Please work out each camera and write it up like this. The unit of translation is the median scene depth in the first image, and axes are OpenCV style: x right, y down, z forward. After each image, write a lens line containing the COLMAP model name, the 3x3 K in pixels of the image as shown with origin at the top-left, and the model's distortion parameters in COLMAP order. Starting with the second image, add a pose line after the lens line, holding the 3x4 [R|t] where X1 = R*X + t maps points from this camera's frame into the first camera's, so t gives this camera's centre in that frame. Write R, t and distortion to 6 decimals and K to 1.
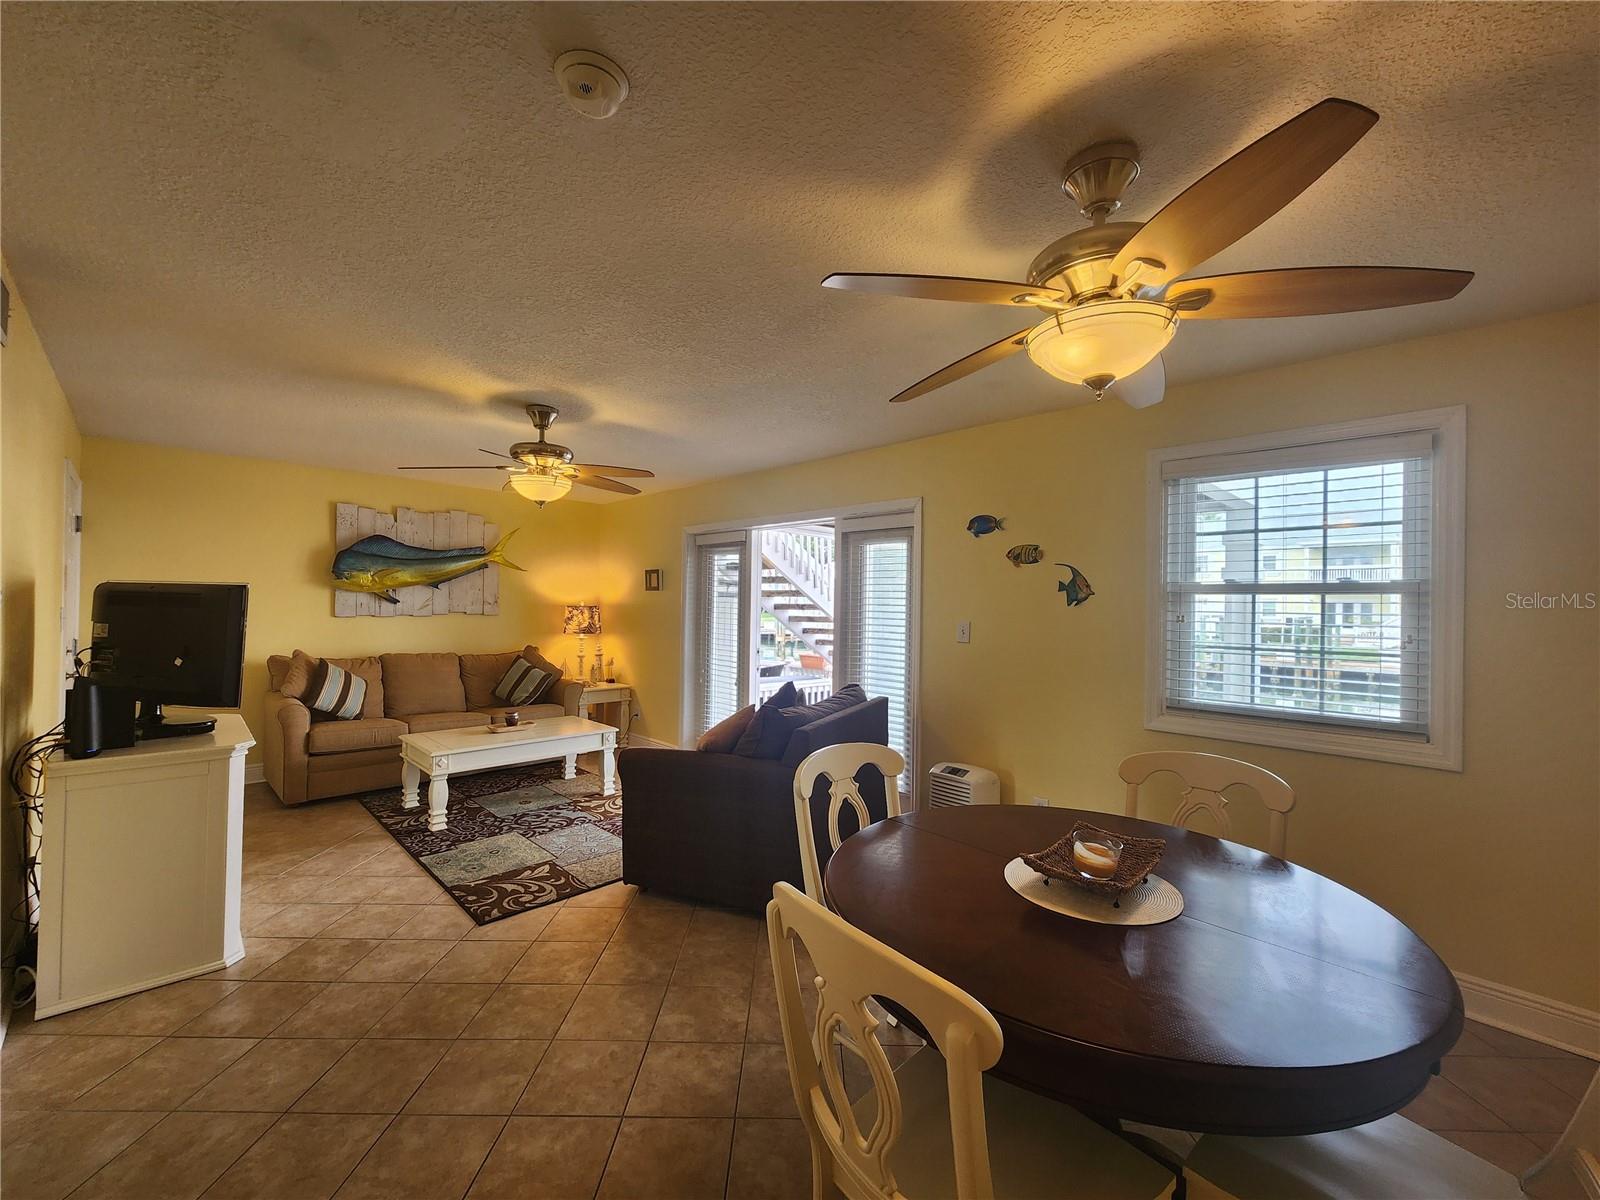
lens RADIAL K [[653.1, 0, 800.0], [0, 653.1, 600.0], [0, 0, 1]] dist [-0.001885, 0.000500]
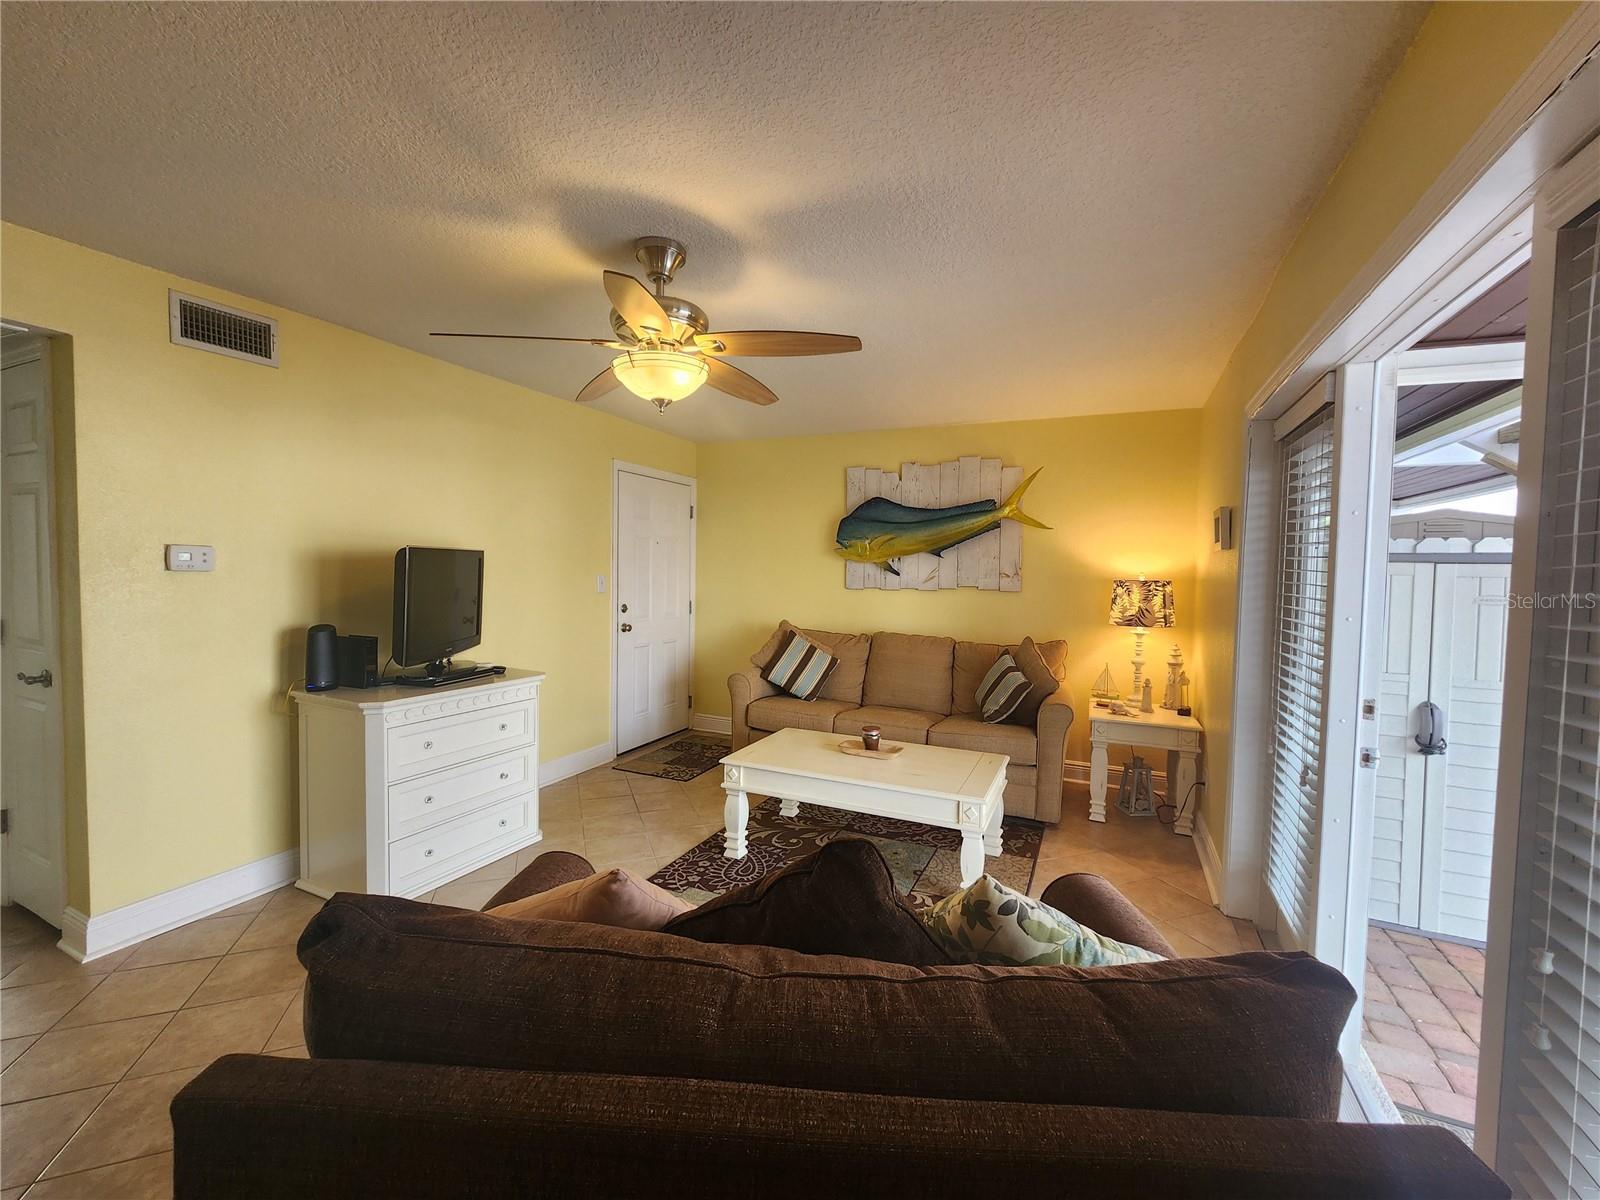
lens RADIAL K [[653.1, 0, 800.0], [0, 653.1, 600.0], [0, 0, 1]] dist [-0.001885, 0.000500]
pose [[0.358115, 0.035262, -0.933011, 0.145017], [-0.006489, 0.999356, 0.035278, 0.008699], [0.933655, -0.006579, 0.358113, 0.564207]]
